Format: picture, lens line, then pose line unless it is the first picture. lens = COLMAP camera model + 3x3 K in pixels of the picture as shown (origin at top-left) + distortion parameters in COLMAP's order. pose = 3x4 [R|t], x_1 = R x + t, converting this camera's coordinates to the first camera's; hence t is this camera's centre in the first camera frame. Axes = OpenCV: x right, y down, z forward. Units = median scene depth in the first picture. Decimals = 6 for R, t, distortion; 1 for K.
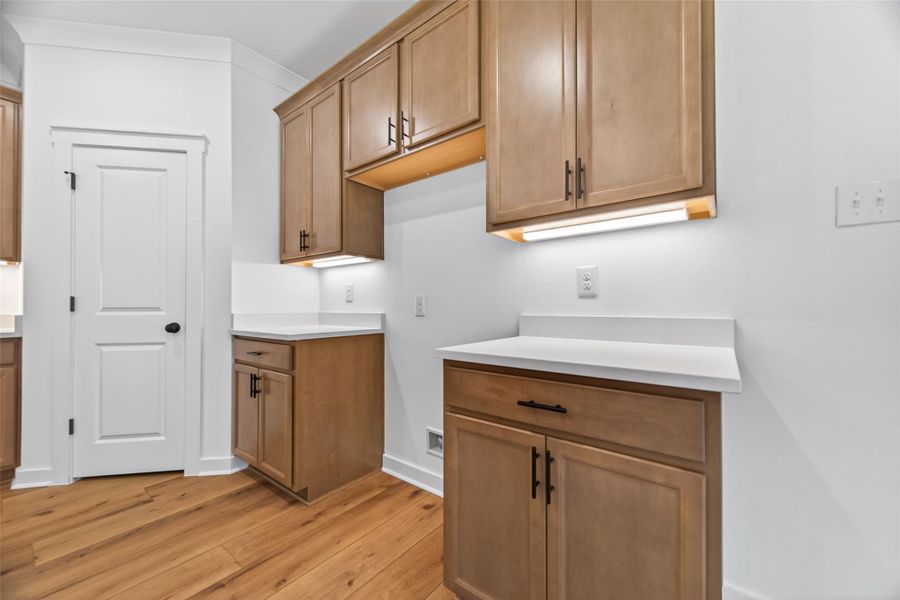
lens RADIAL K [[350.8, 0, 451.8], [0, 350.8, 301.8], [0, 0, 1]] dist [0.015781, -0.004316]
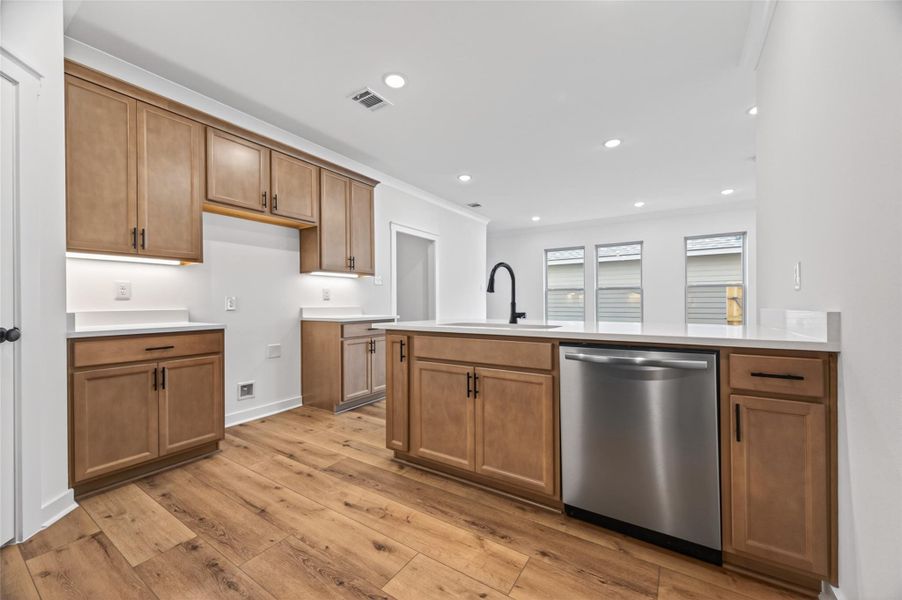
lens RADIAL K [[351.5, 0, 452.8], [0, 351.5, 301.8], [0, 0, 1]] dist [0.015781, -0.004316]
pose [[-0.085327, 0.003001, 0.996348, -1.830910], [-0.005689, 0.999978, -0.003499, 0.004943], [-0.996337, -0.005966, -0.085308, 0.234004]]
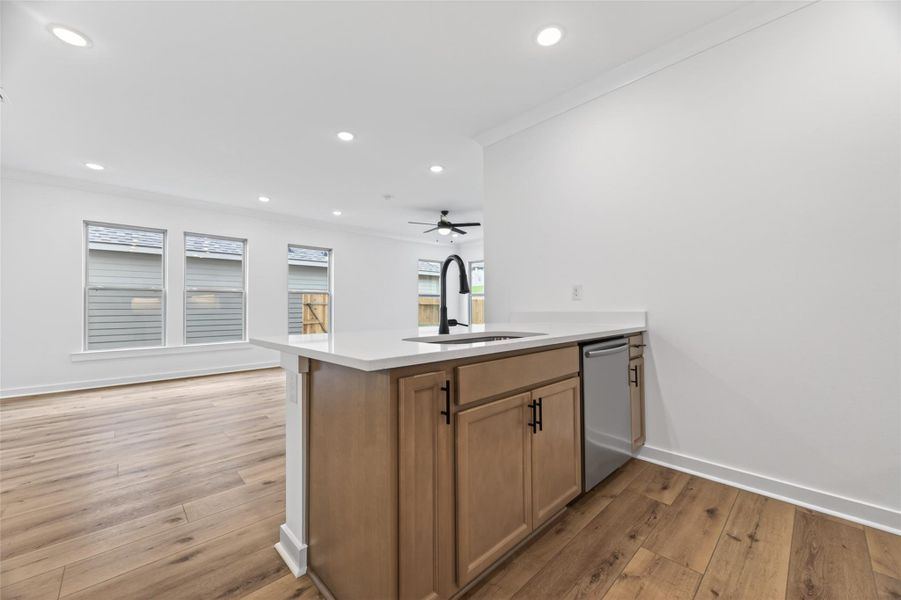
lens RADIAL K [[351.2, 0, 452.3], [0, 351.2, 301.8], [0, 0, 1]] dist [0.015781, -0.004316]
pose [[-0.990438, 0.006812, 0.137791, -0.737616], [0.003625, 0.999720, -0.023371, 0.010875], [-0.137912, -0.022648, -0.990186, 0.892279]]
